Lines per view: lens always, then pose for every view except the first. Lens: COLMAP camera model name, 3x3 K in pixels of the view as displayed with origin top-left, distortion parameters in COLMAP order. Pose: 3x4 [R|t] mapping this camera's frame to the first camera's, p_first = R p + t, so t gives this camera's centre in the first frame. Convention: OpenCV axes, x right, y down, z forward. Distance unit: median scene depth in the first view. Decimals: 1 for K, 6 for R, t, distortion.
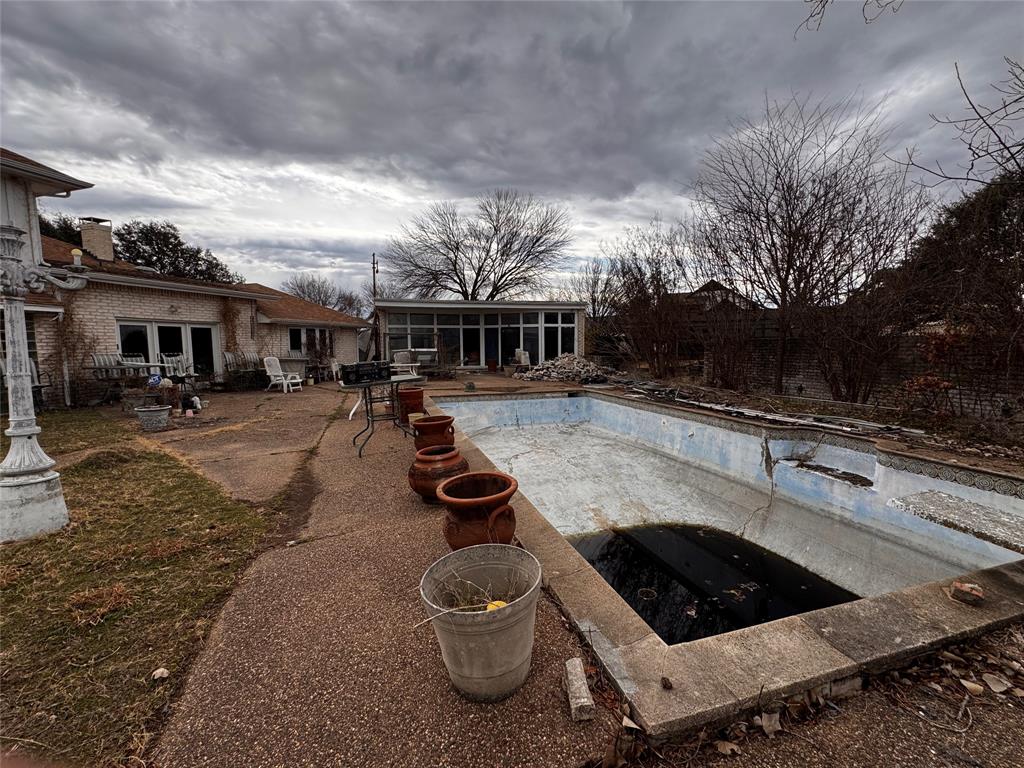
lens RADIAL K [[434.5, 0, 512.9], [0, 434.5, 388.9], [0, 0, 1]] dist [-0.003685, -0.000346]
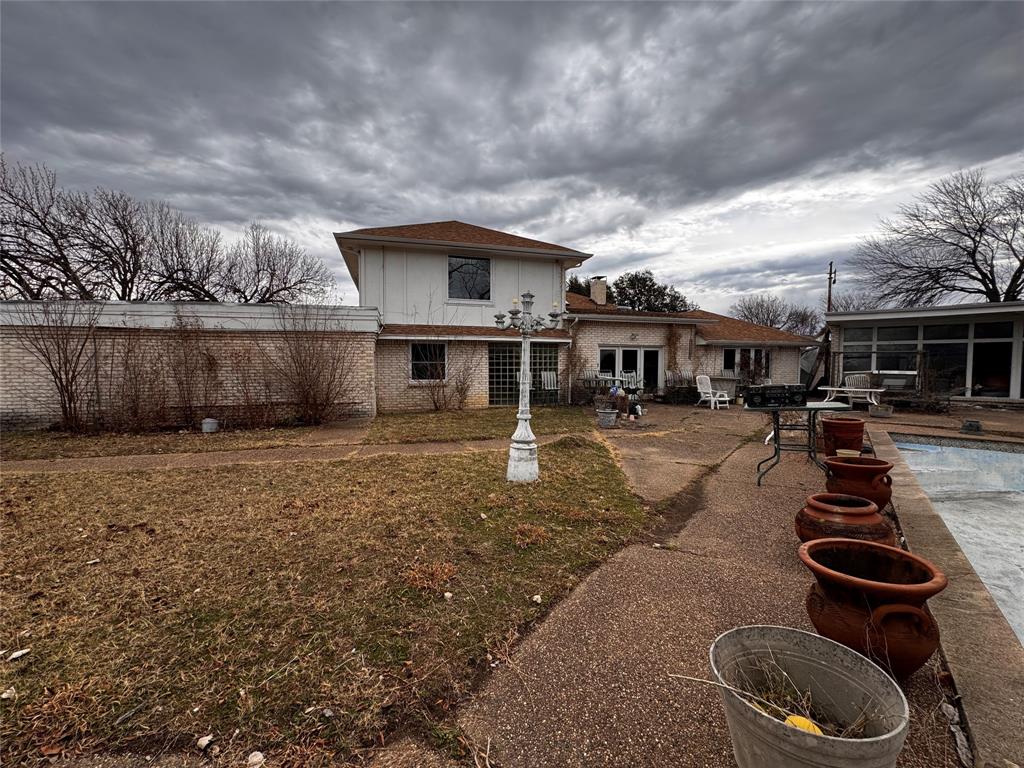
lens RADIAL K [[406.6, 0, 504.7], [0, 406.6, 383.6], [0, 0, 1]] dist [-0.007487, 0.001220]
pose [[0.546762, 0.046867, -0.835976, 0.027124], [-0.091177, 0.995827, -0.003804, -0.003223], [0.832309, 0.078302, 0.548753, 0.018690]]
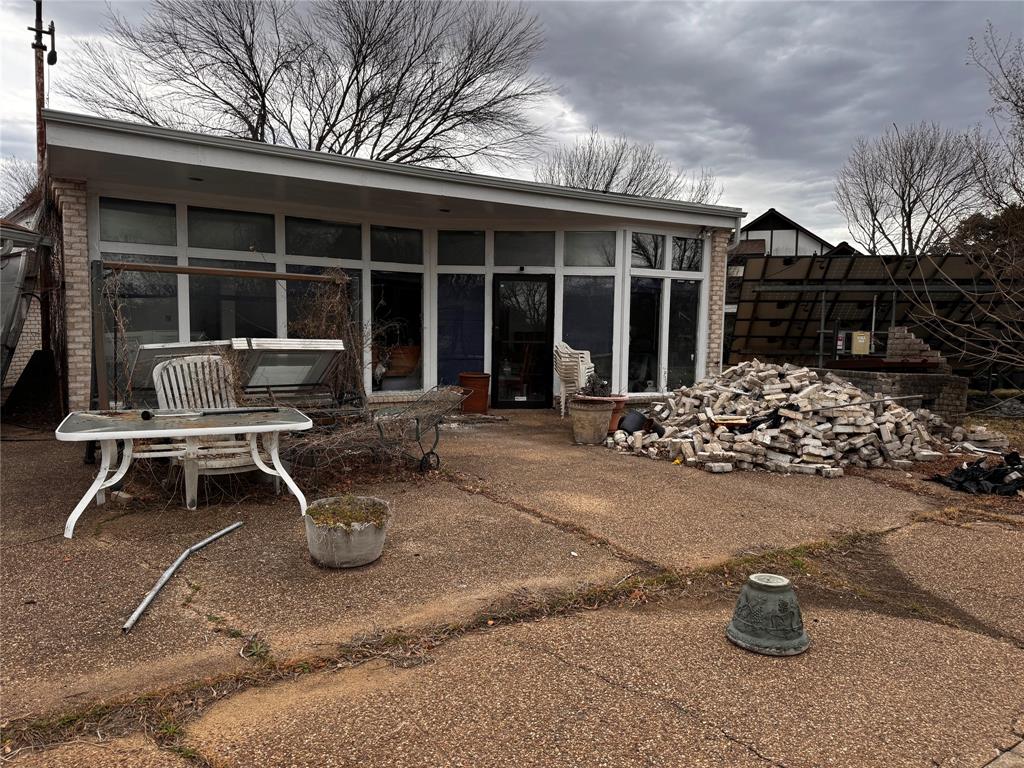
lens RADIAL K [[712.4, 0, 509.4], [0, 712.4, 386.3], [0, 0, 1]] dist [0.002391, -0.002665]
pose [[0.959829, 0.000895, 0.280584, -0.244760], [0.002806, 0.999914, -0.012786, -0.076755], [-0.280571, 0.013059, 0.959744, 0.740204]]
